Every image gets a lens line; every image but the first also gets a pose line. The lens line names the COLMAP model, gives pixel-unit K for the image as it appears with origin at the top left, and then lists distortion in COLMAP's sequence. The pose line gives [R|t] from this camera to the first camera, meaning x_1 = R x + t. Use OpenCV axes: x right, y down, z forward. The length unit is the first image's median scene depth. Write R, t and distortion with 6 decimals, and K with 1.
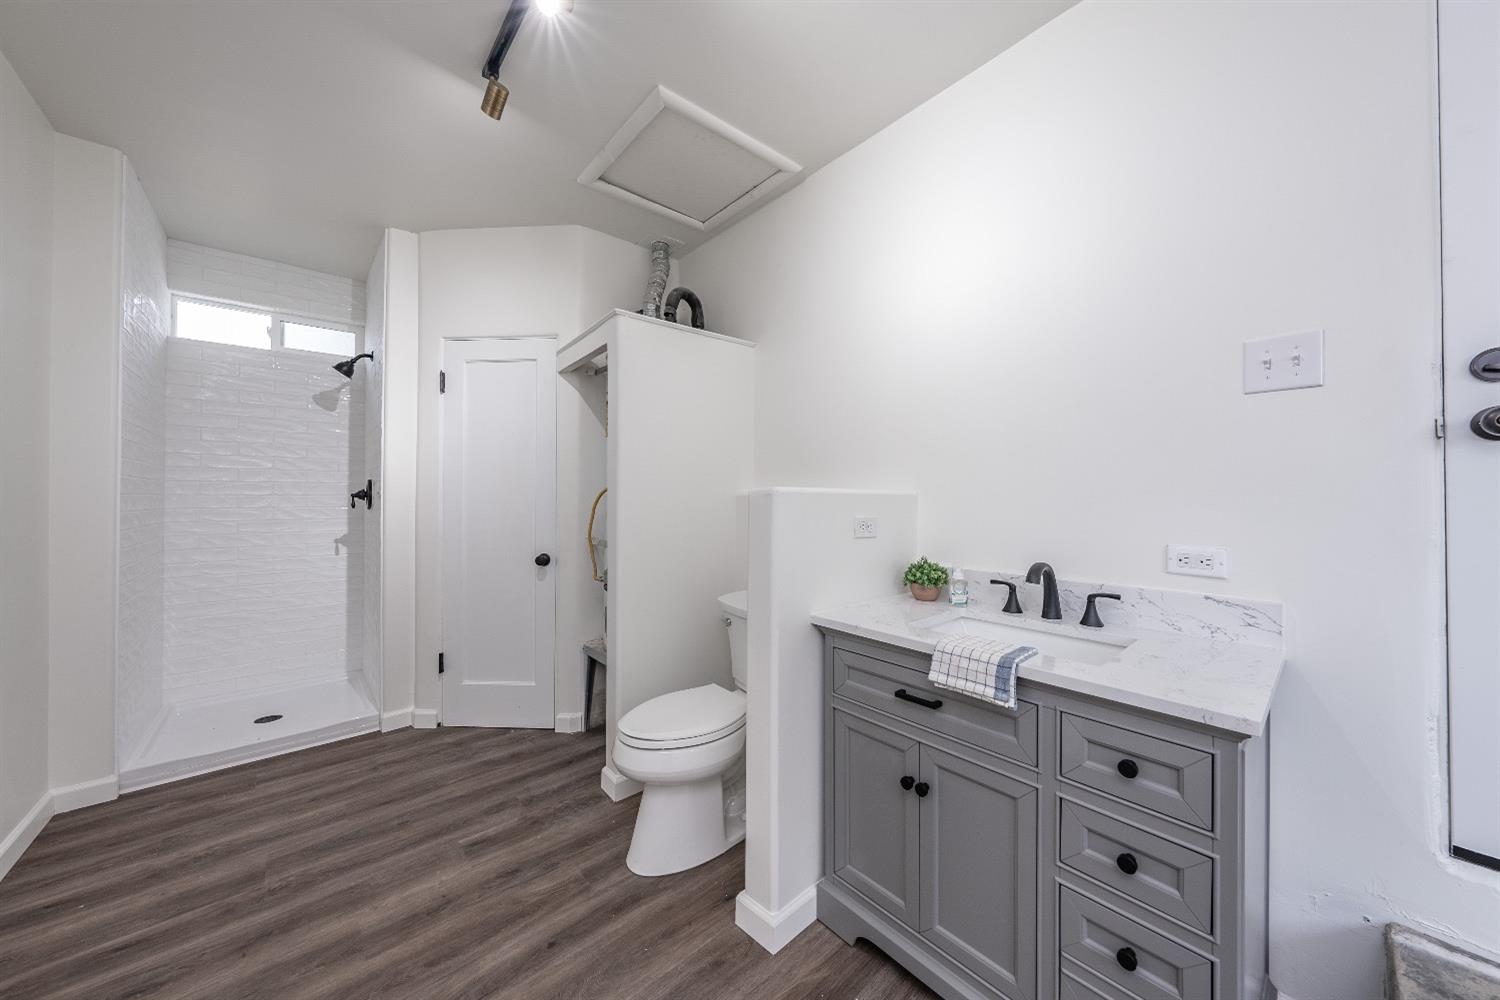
lens RADIAL K [[521.6, 0, 762.1], [0, 521.6, 491.8], [0, 0, 1]] dist [-0.004583, 0.000882]
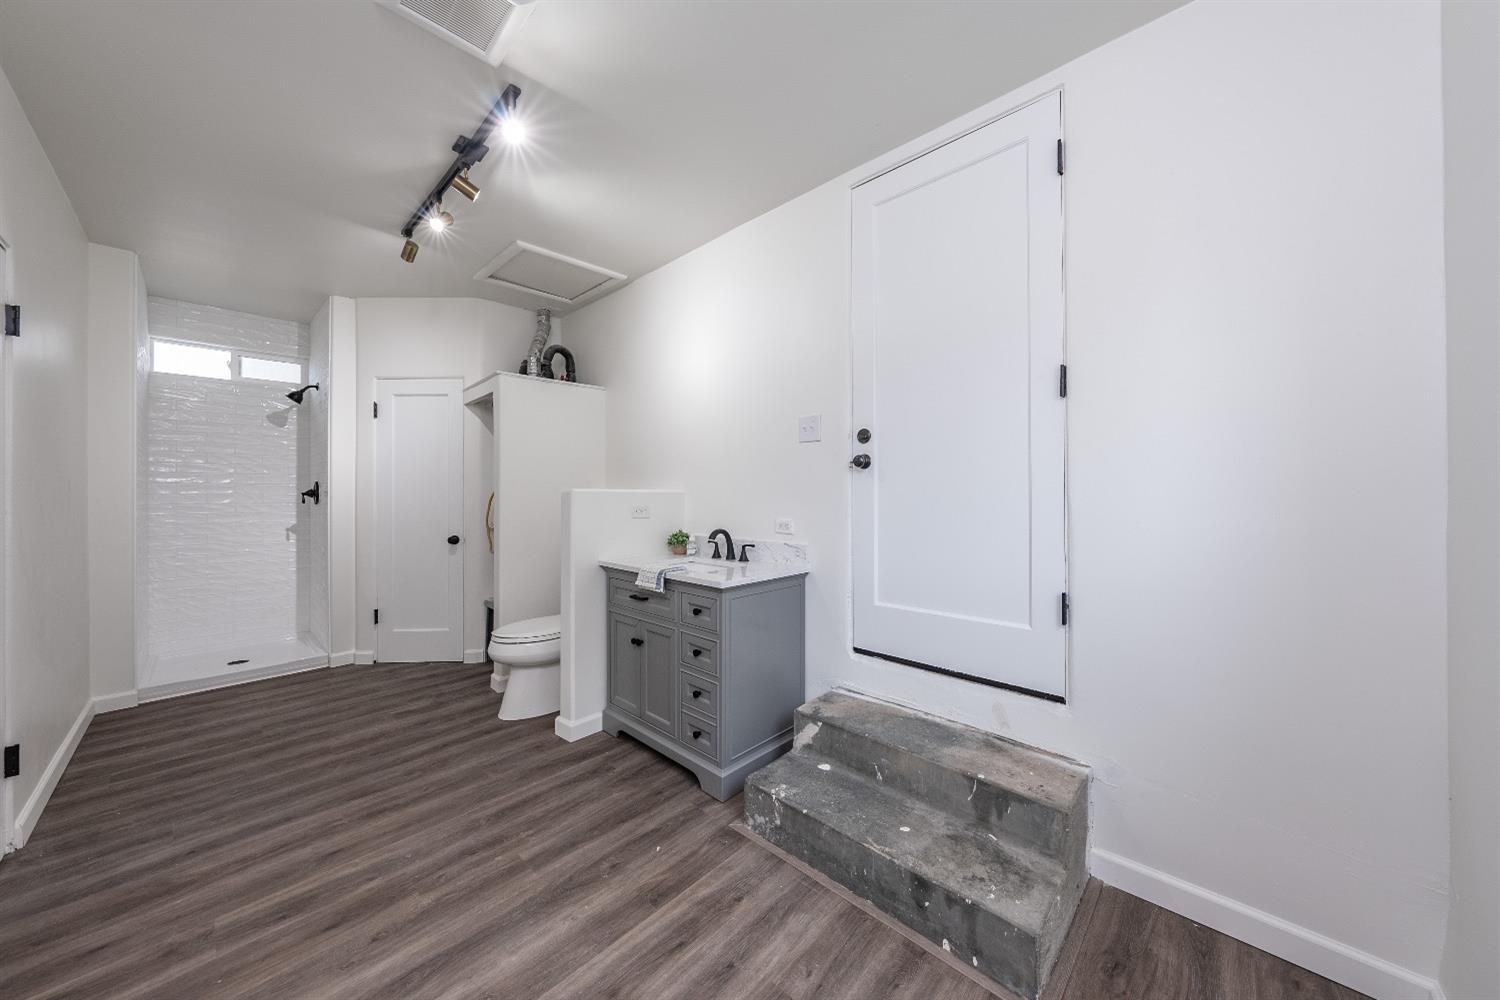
lens RADIAL K [[521.6, 0, 762.3], [0, 521.6, 492.3], [0, 0, 1]] dist [-0.004583, 0.000882]
pose [[0.995676, -0.003243, 0.092841, 0.263857], [0.002520, 0.999966, 0.007901, -0.004705], [-0.092864, -0.007633, 0.995650, -0.446626]]
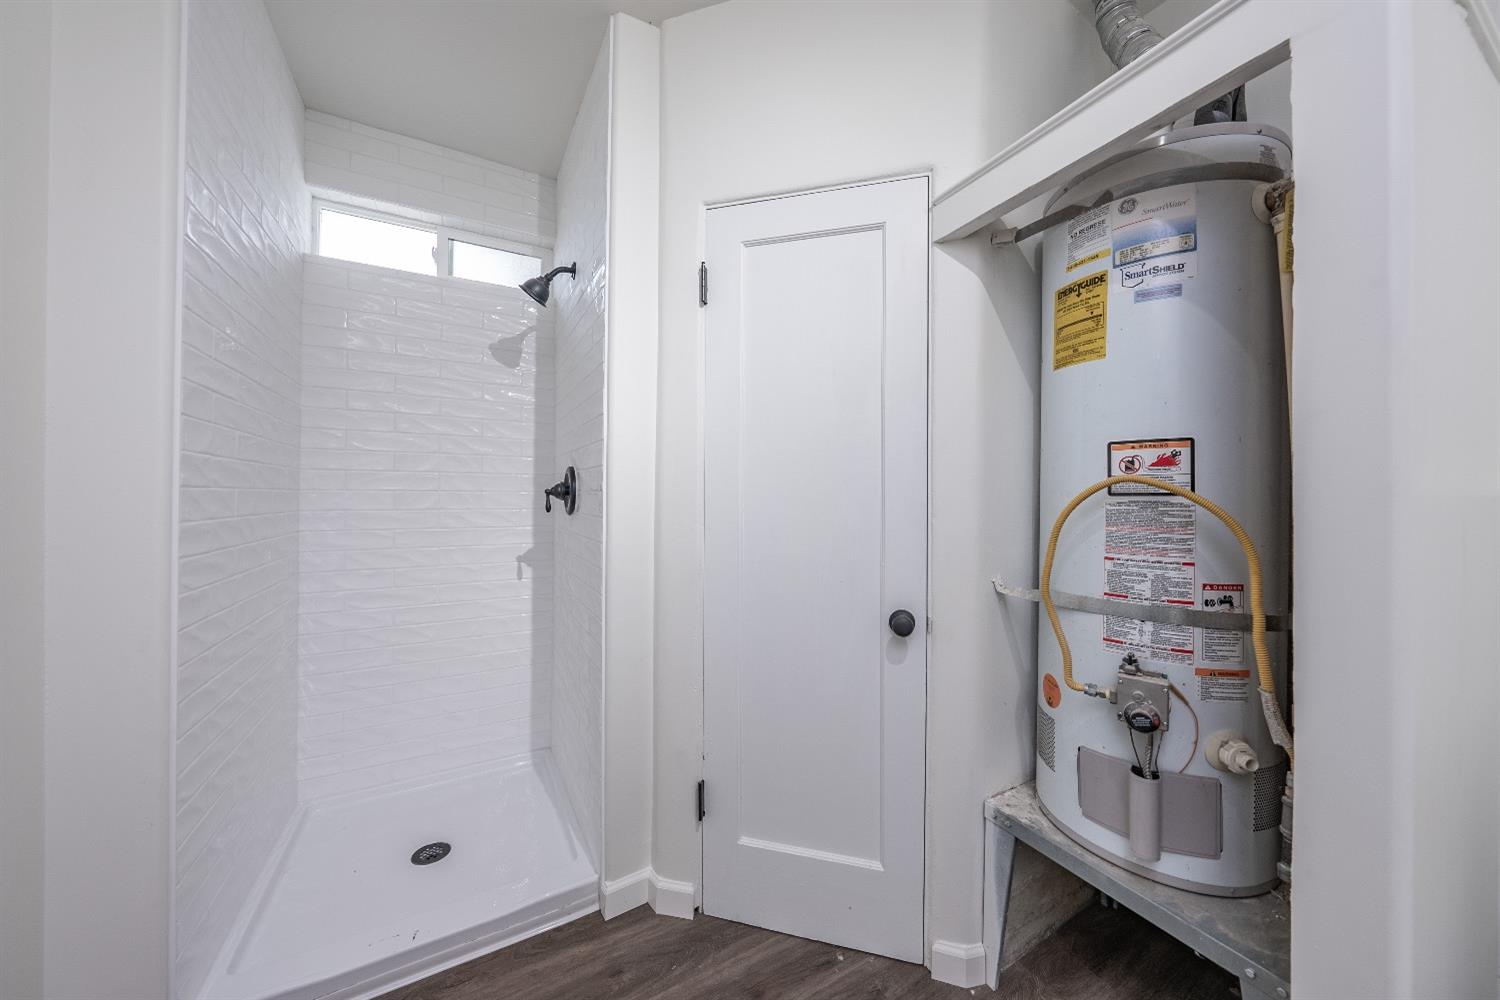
lens RADIAL K [[521.6, 0, 761.5], [0, 521.6, 493.2], [0, 0, 1]] dist [-0.004583, 0.000882]
pose [[0.978860, 0.005215, -0.204467, -0.442939], [-0.004212, 0.999977, 0.005342, 0.004100], [0.204490, -0.004368, 0.978859, 0.478270]]
